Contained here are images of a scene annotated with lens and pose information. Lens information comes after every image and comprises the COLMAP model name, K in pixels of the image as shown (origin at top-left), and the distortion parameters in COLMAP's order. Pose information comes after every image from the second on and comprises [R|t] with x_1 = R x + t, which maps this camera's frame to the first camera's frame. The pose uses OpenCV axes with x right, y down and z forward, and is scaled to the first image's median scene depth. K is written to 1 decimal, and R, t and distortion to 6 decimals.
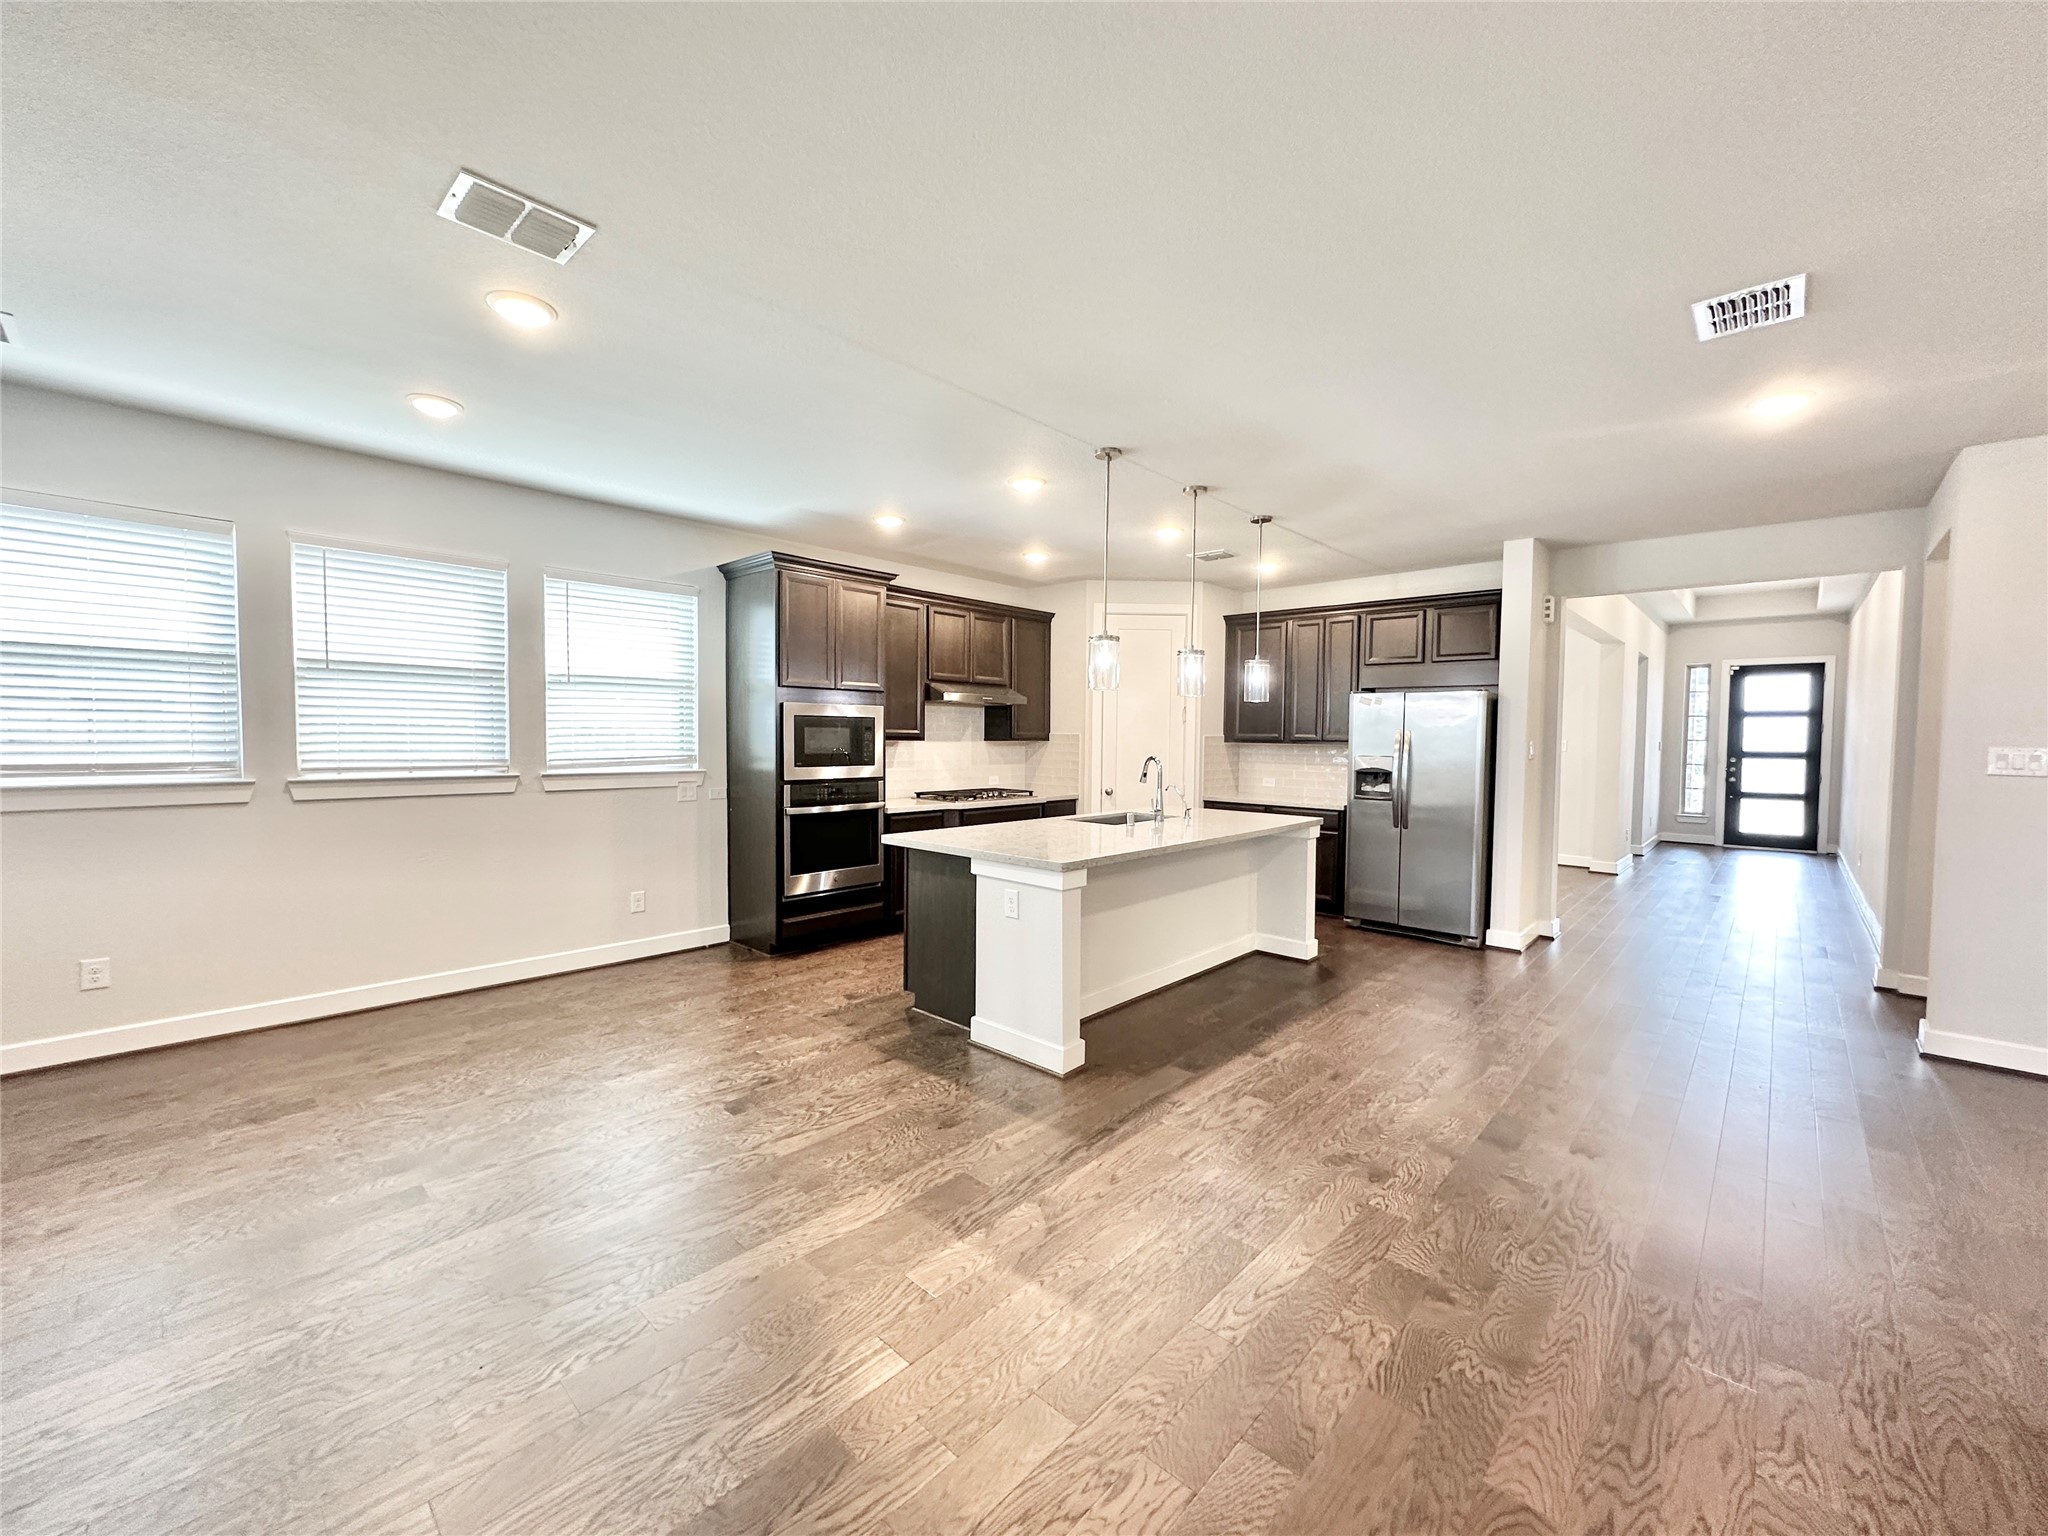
lens RADIAL K [[816.4, 0, 1024.6], [0, 816.4, 766.2], [0, 0, 1]] dist [-0.006491, 0.001989]
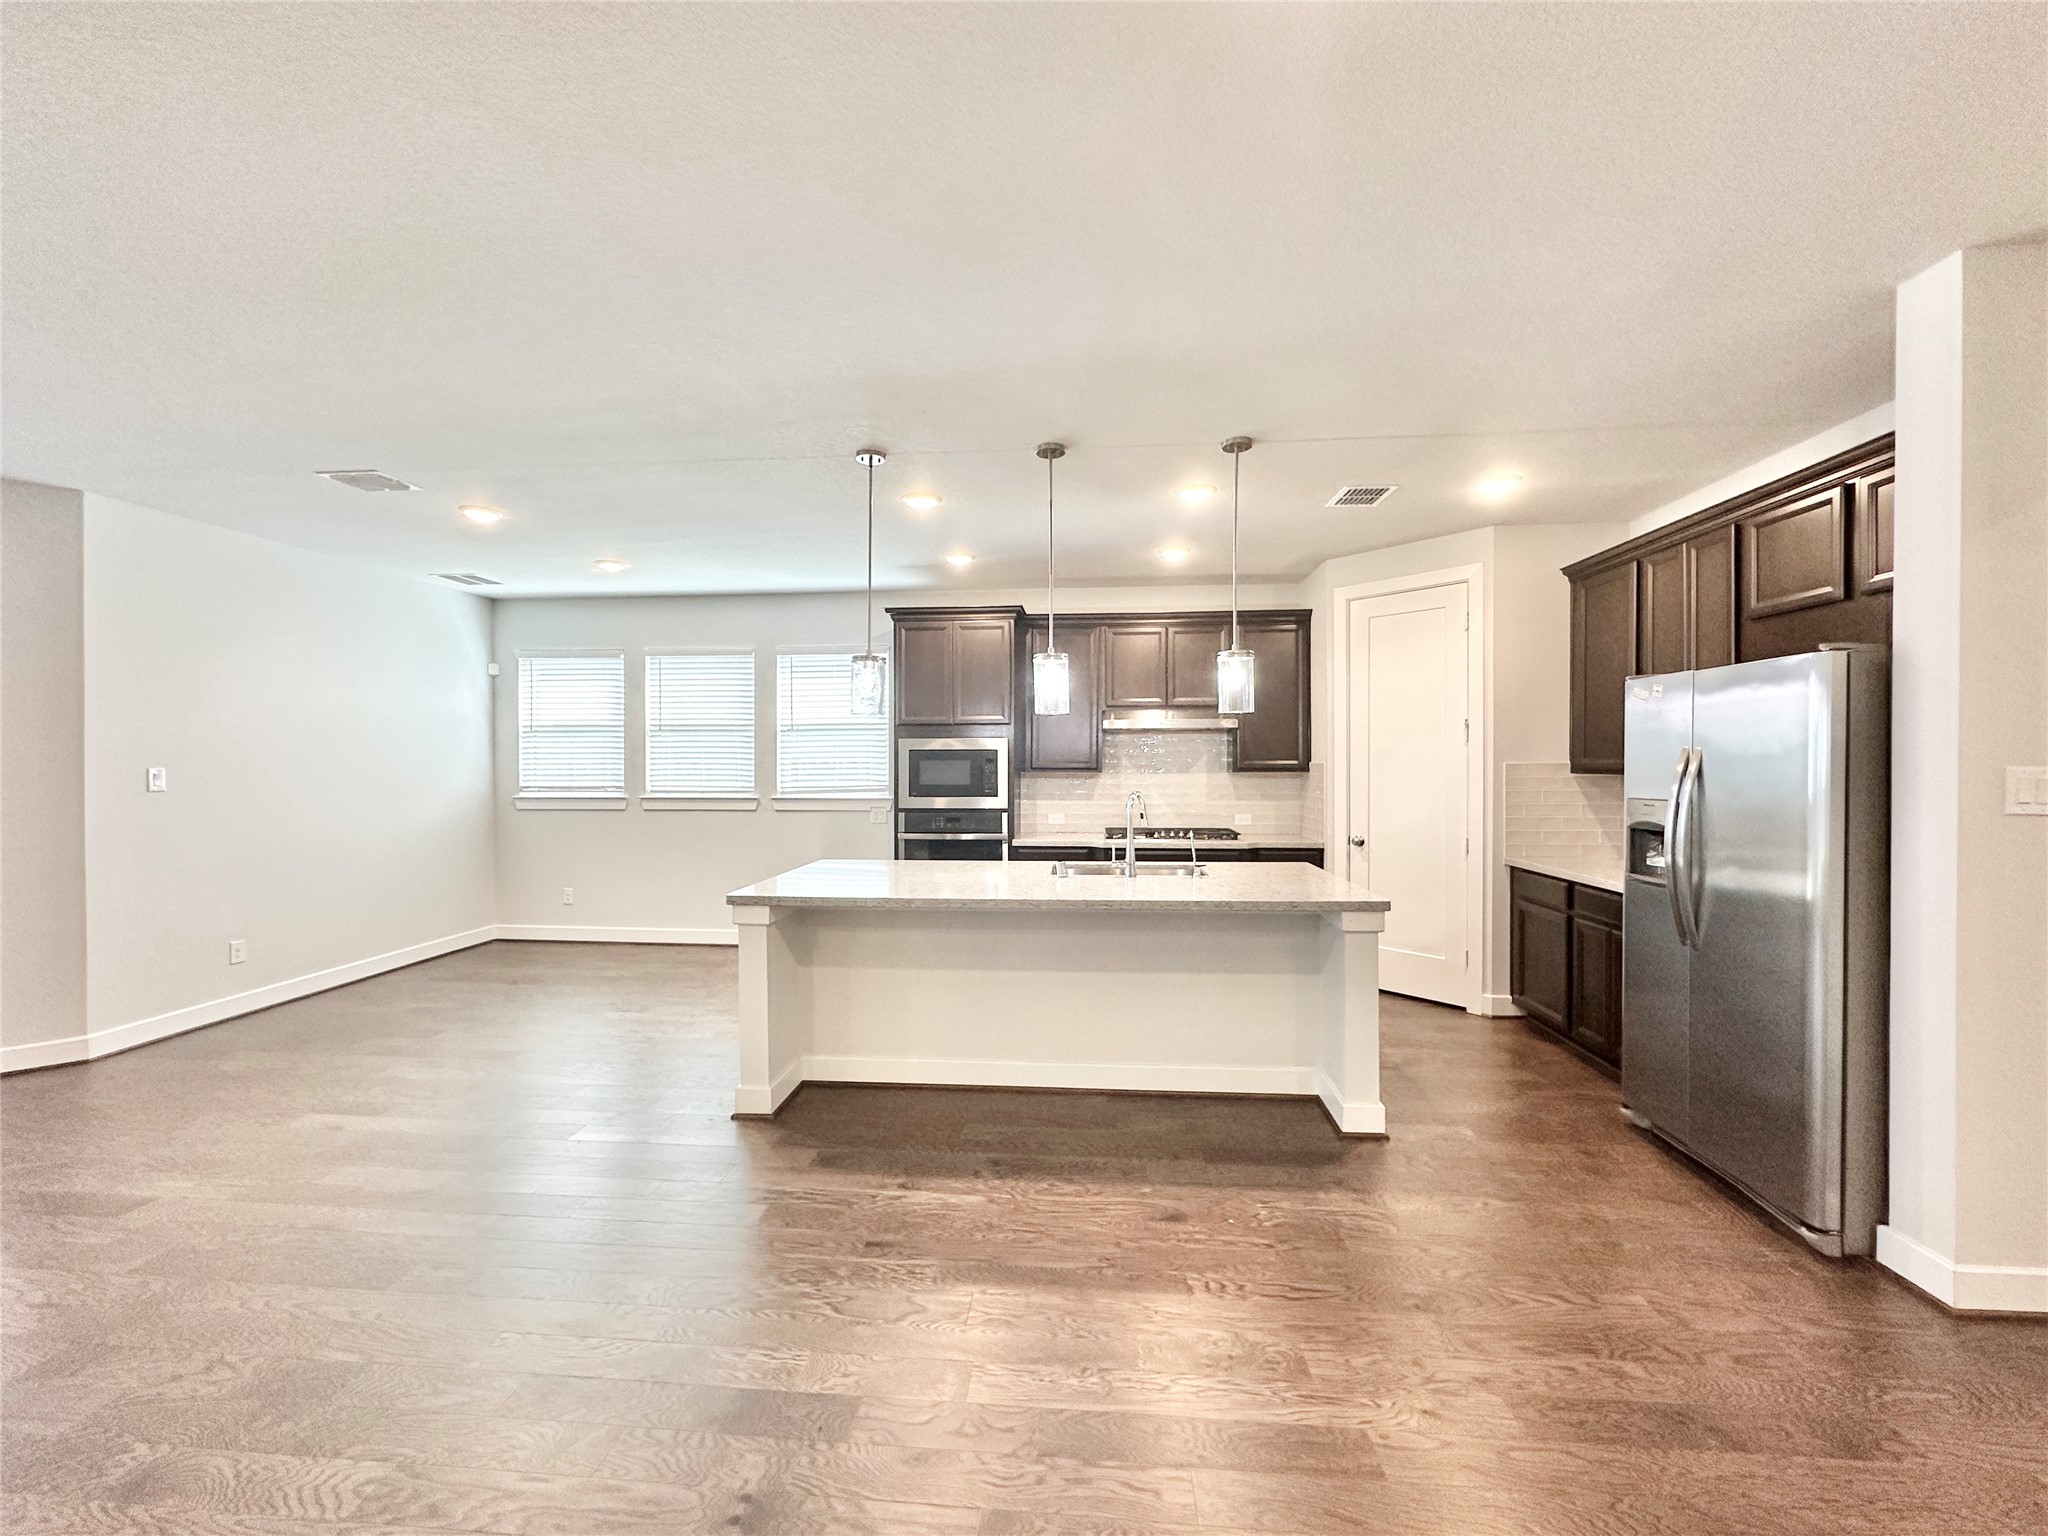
lens RADIAL K [[816.4, 0, 1023.1], [0, 816.4, 766.5], [0, 0, 1]] dist [-0.006491, 0.001989]
pose [[0.617005, -0.009992, -0.786896, 0.690760], [-0.021895, 0.999314, -0.029857, -0.010309], [0.786654, 0.035651, 0.616364, 0.438743]]
